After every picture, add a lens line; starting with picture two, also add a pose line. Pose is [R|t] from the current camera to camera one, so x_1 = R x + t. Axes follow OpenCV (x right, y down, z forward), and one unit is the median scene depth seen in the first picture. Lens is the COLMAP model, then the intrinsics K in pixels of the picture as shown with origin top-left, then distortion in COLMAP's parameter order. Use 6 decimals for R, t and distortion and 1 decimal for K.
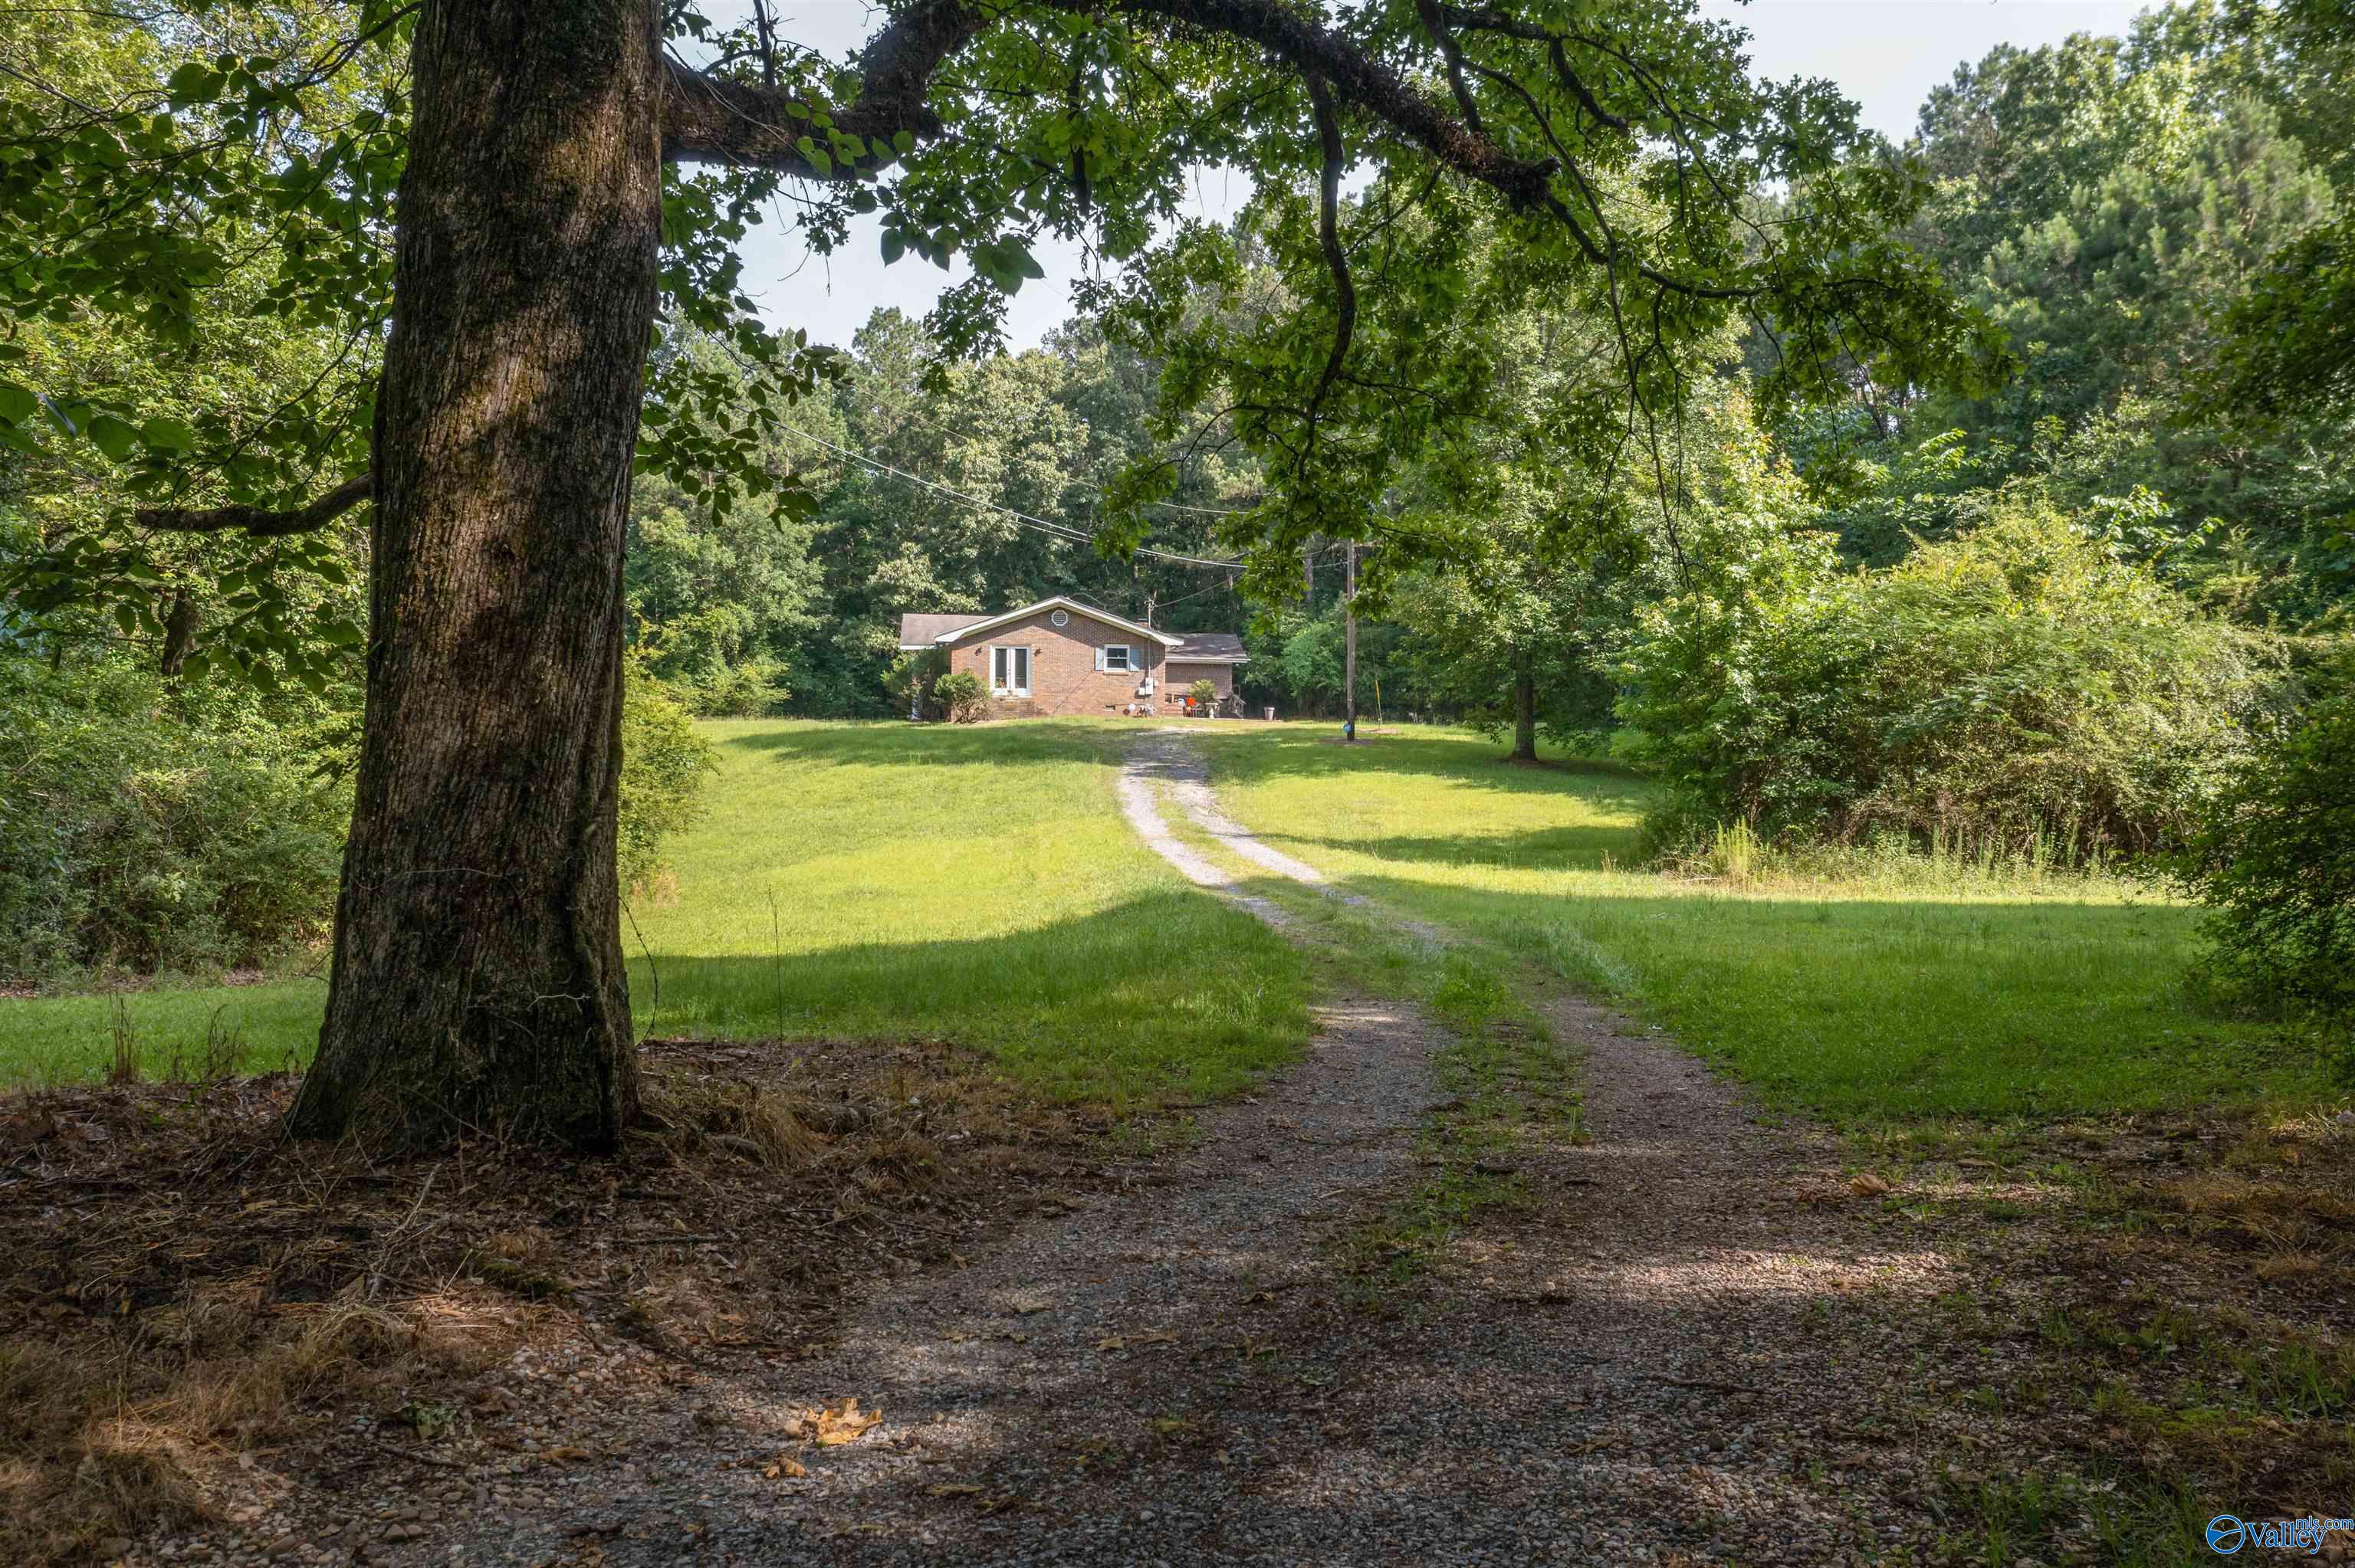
lens RADIAL K [[1944.5, 0, 1177.8], [0, 1944.5, 780.4], [0, 0, 1]] dist [-0.004088, -0.000291]
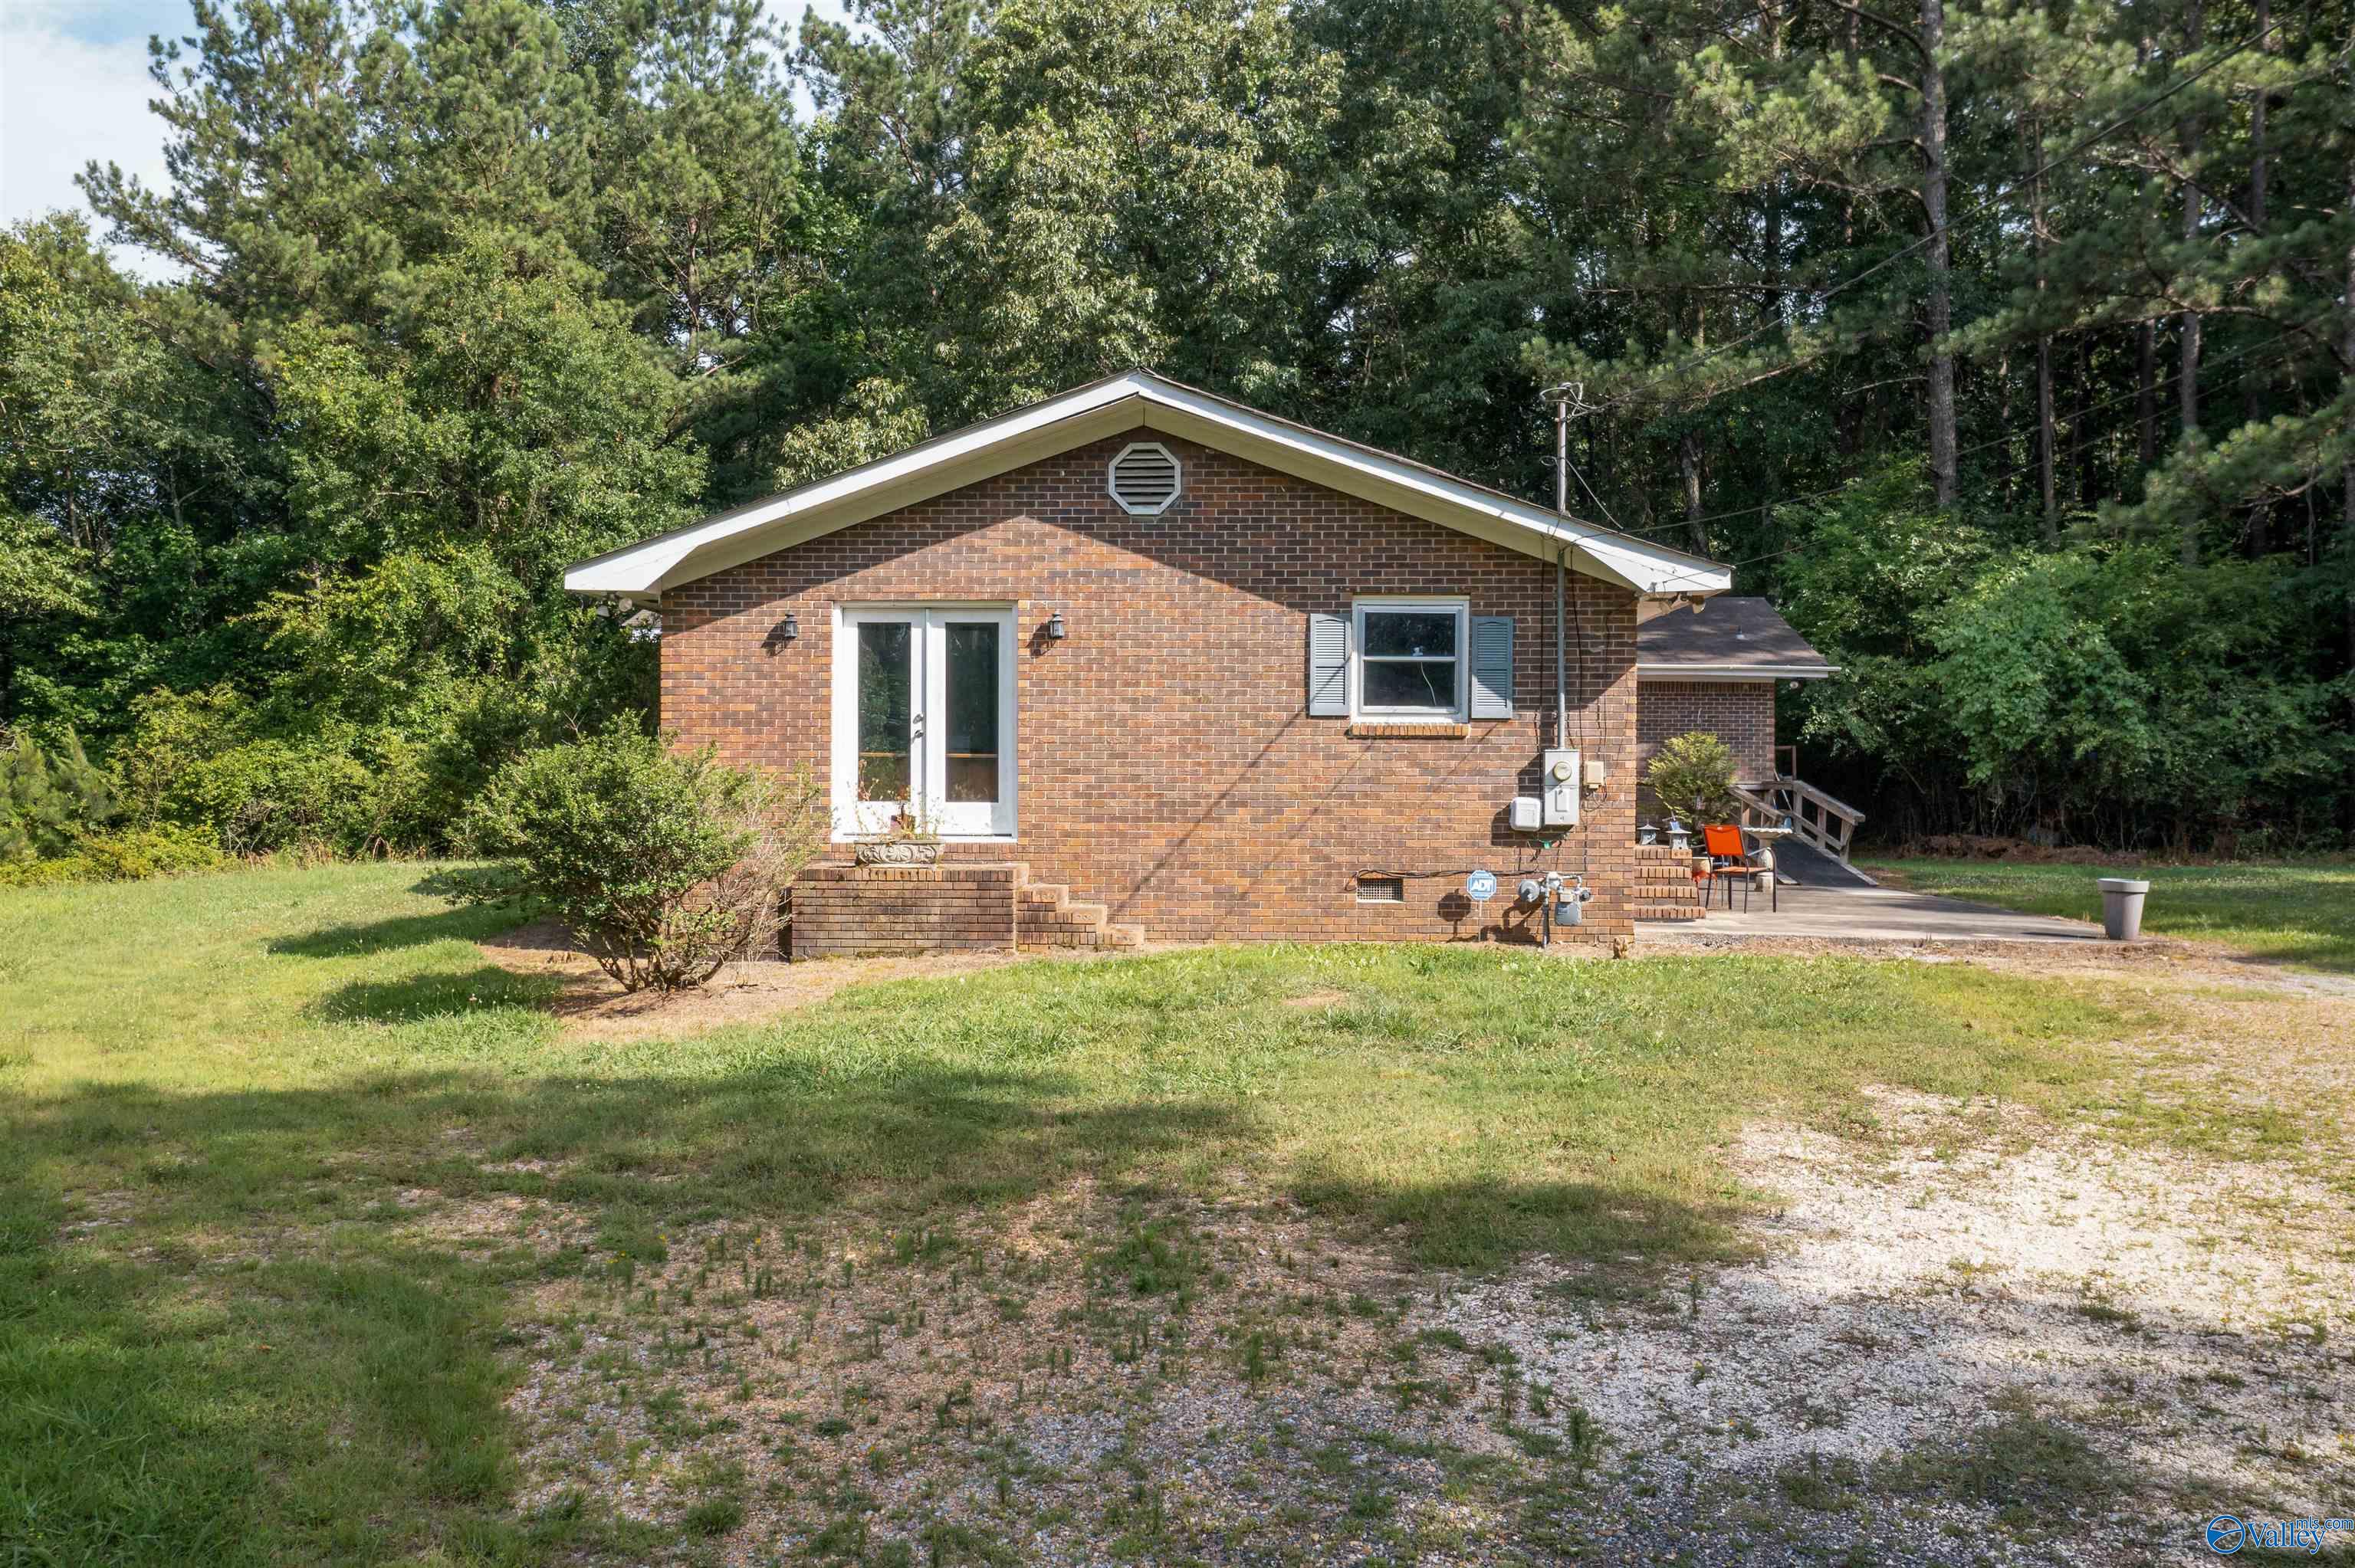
lens RADIAL K [[1944.5, 0, 1127.4], [0, 1944.5, 844.7], [0, 0, 1]] dist [-0.004088, -0.000291]
pose [[0.983494, 0.003336, -0.180908, -0.022680], [0.000635, 0.999760, 0.021889, -0.046368], [0.180937, -0.021642, 0.983256, 0.769566]]
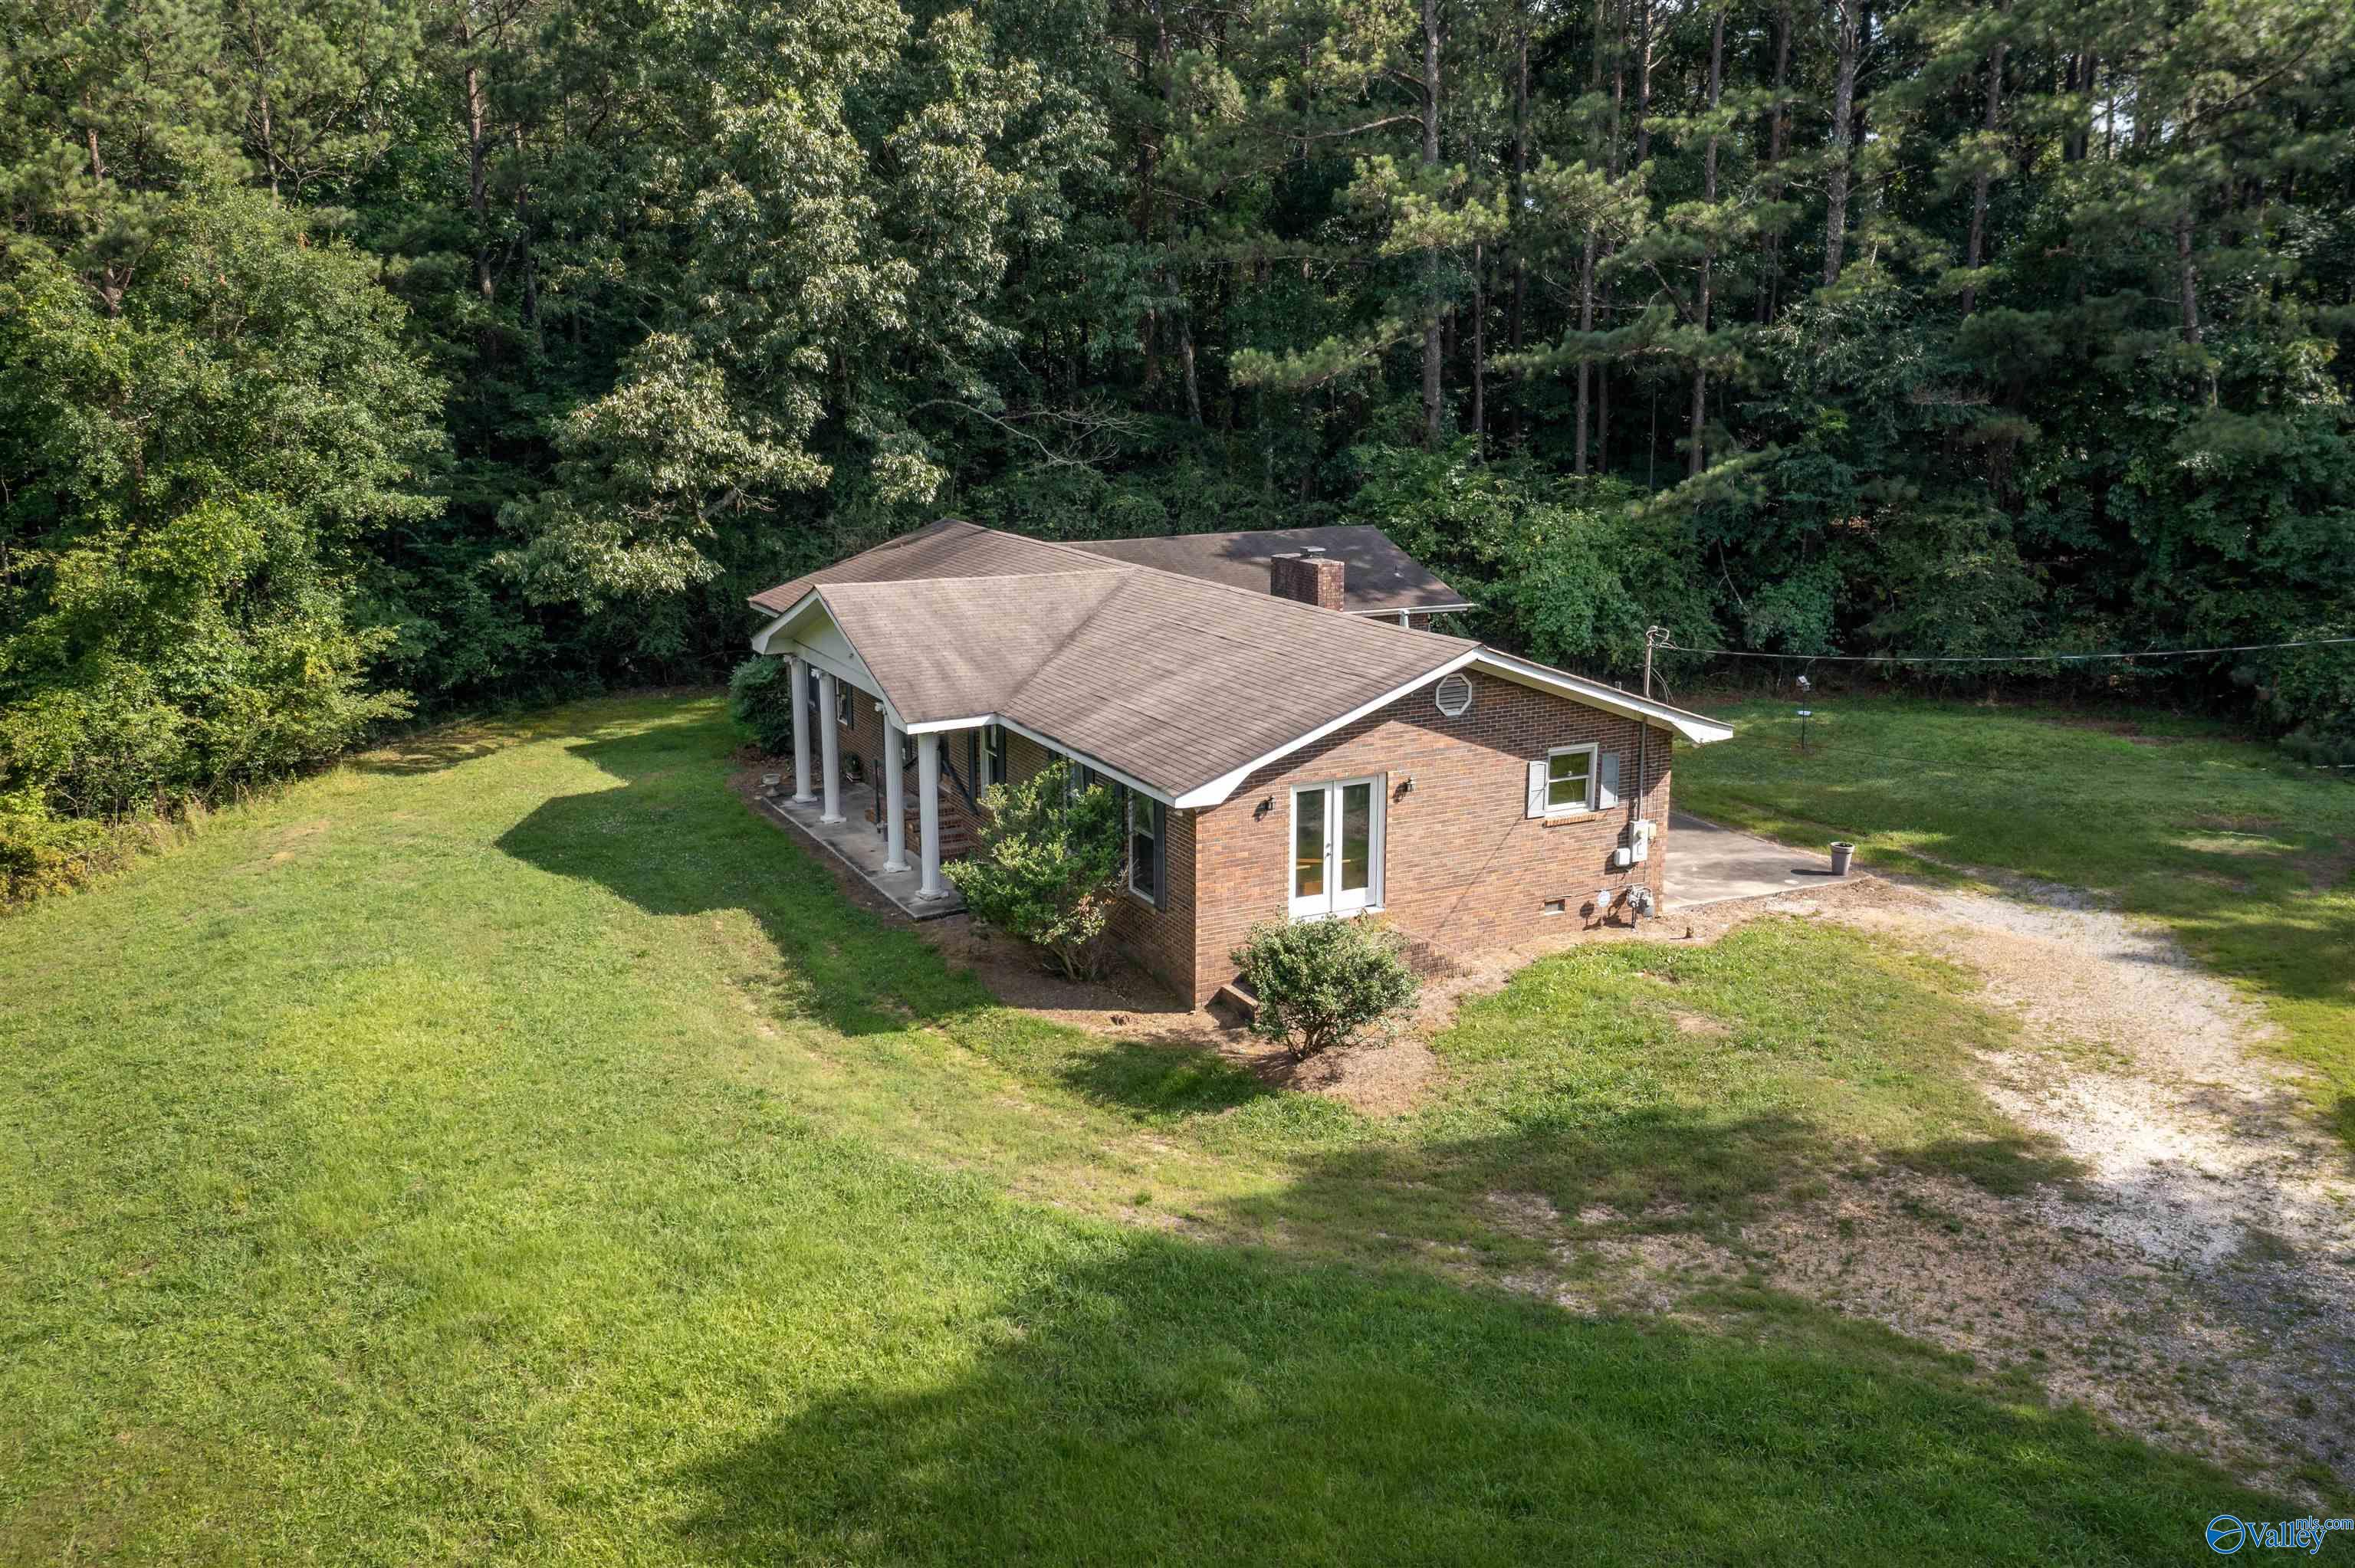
lens RADIAL K [[1944.5, 0, 1177.5], [0, 1944.5, 773.8], [0, 0, 1]] dist [-0.004088, -0.000291]
pose [[0.937421, -0.086424, 0.337301, -0.230064], [0.013791, 0.977163, 0.212043, -0.144296], [-0.347924, -0.194122, 0.917205, 0.666110]]
